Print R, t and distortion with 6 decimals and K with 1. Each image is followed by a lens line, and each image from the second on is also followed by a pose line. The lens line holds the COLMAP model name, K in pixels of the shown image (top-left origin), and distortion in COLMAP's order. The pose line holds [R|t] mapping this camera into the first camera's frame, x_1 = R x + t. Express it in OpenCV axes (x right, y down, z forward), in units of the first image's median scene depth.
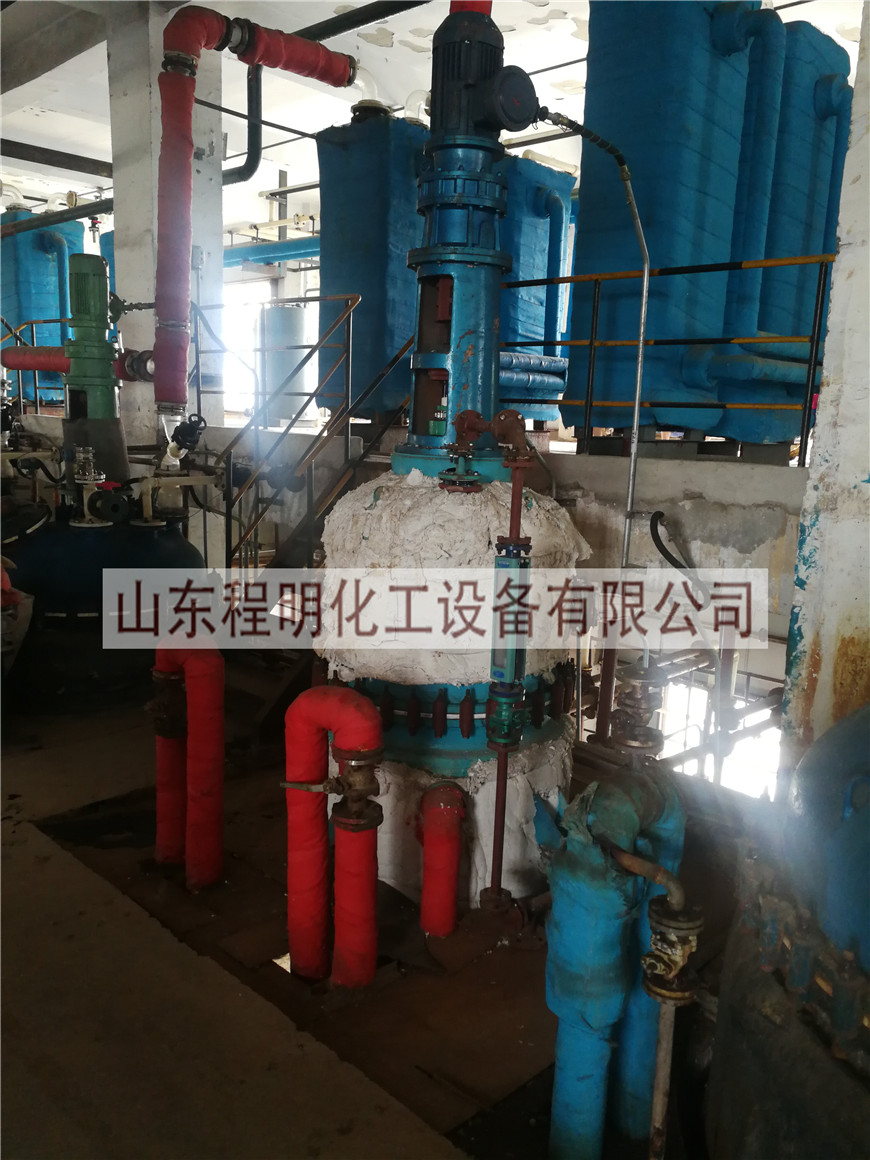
lens RADIAL K [[926.6, 0, 442.9], [0, 926.6, 578.5], [0, 0, 1]] dist [0.029110, -0.035378]
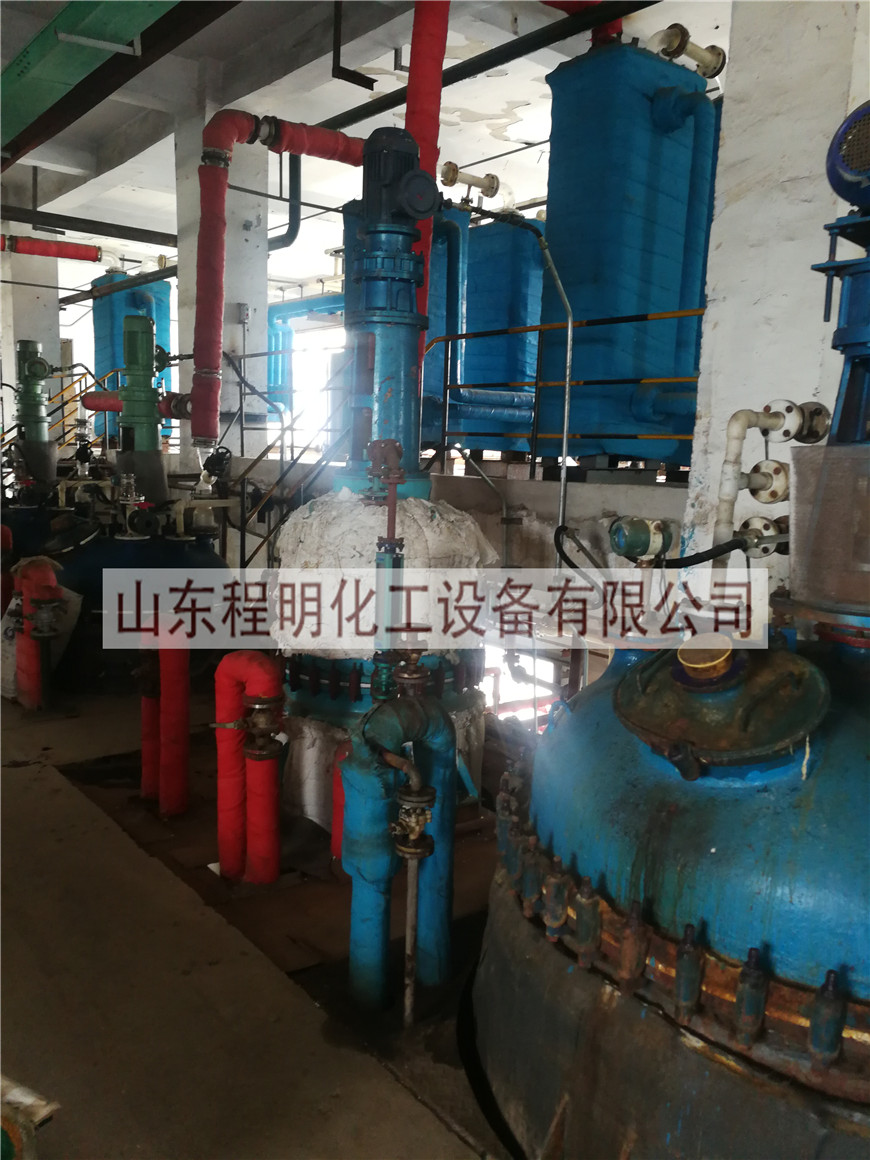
lens RADIAL K [[926.6, 0, 427.3], [0, 926.6, 582.5], [0, 0, 1]] dist [0.029110, -0.035378]
pose [[0.991235, 0.016279, -0.131101, 0.219515], [-0.020884, 0.999210, -0.033825, 0.044357], [0.130447, 0.036266, 0.990792, -0.192373]]
